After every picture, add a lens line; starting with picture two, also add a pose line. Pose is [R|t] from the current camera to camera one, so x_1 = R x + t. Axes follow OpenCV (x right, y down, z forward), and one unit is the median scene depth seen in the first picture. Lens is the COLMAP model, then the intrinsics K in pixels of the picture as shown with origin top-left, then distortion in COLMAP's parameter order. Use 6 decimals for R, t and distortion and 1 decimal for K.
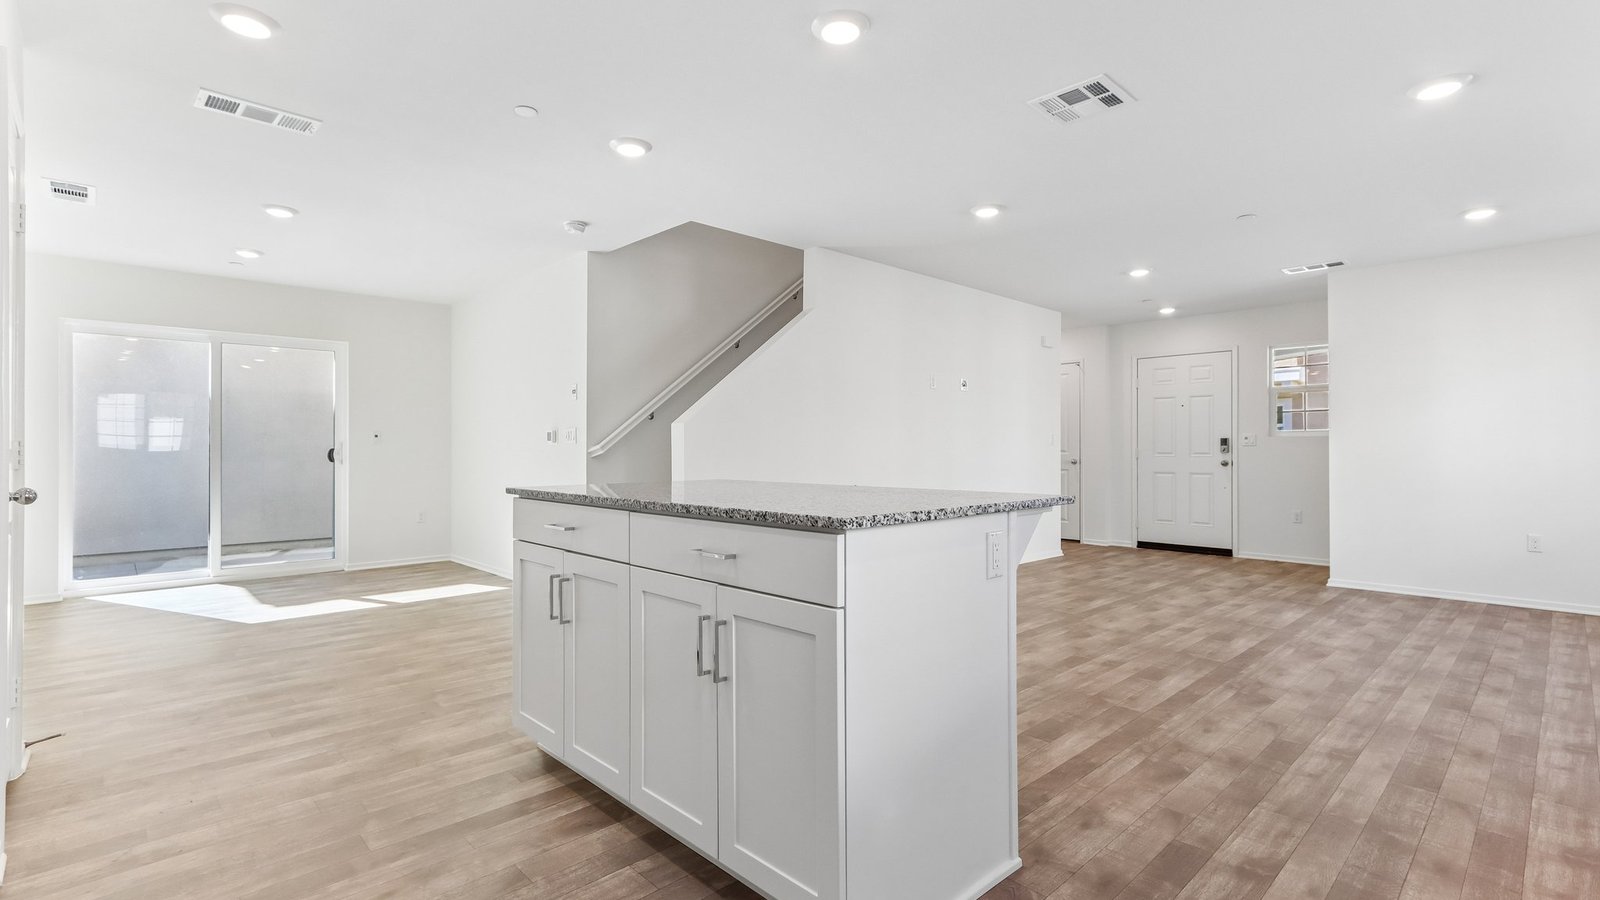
lens RADIAL K [[736.9, 0, 793.0], [0, 736.9, 457.8], [0, 0, 1]] dist [0.004339, 0.001911]
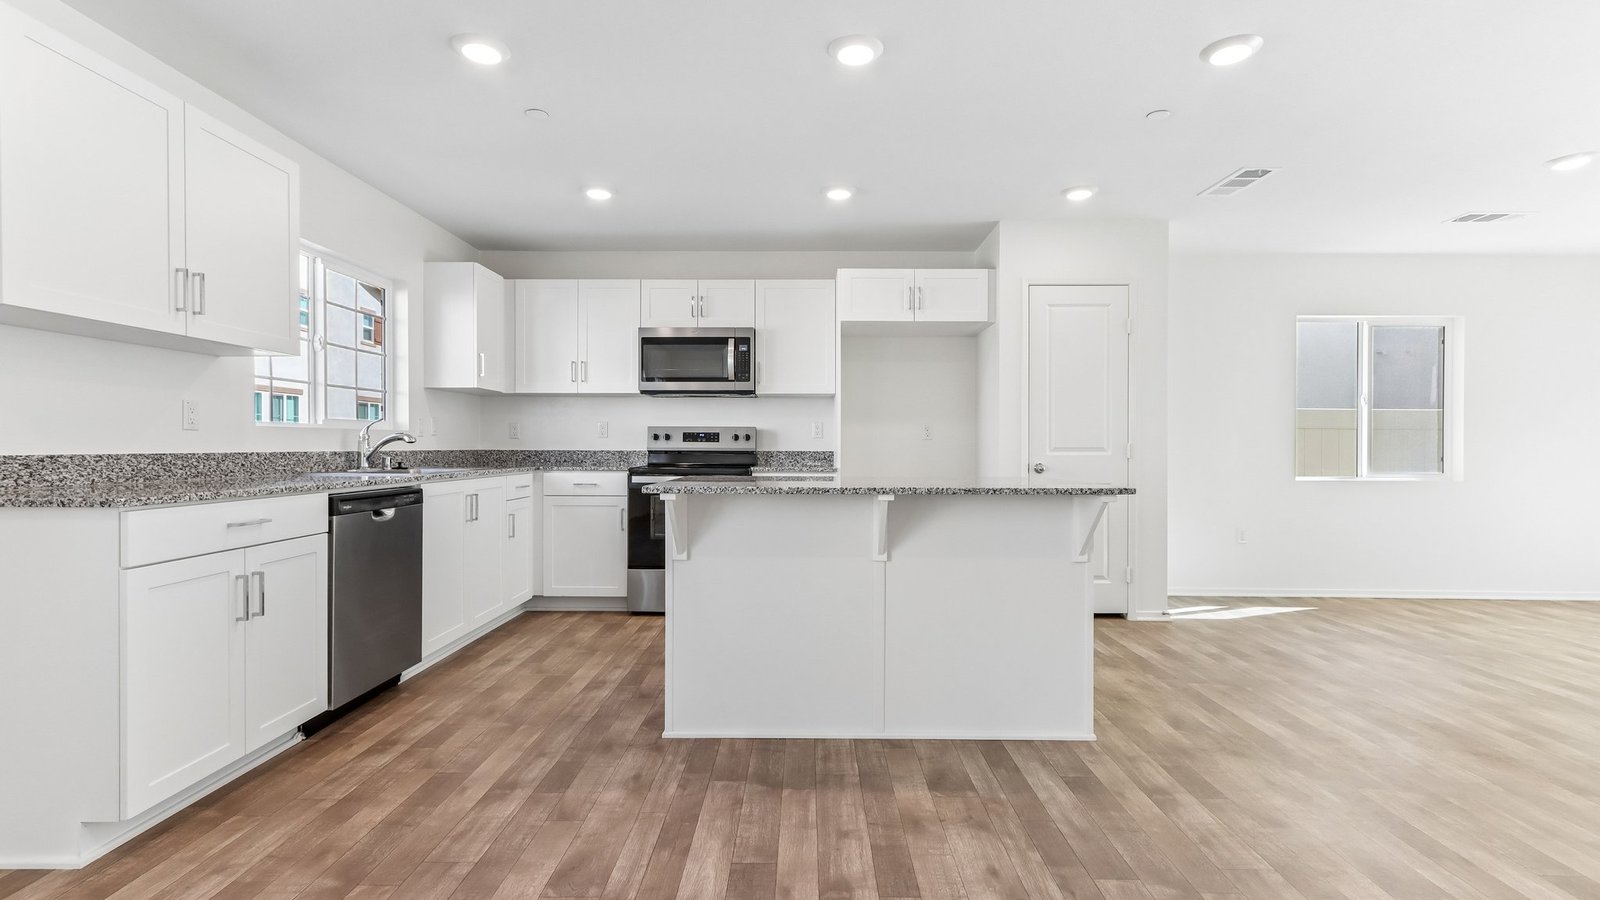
lens RADIAL K [[736.9, 0, 796.3], [0, 736.9, 448.8], [0, 0, 1]] dist [0.004339, 0.001911]
pose [[-0.700190, 0.001313, -0.713956, 1.062759], [-0.009981, 0.999883, 0.011627, -0.024089], [0.713887, 0.015267, -0.700094, 2.016061]]
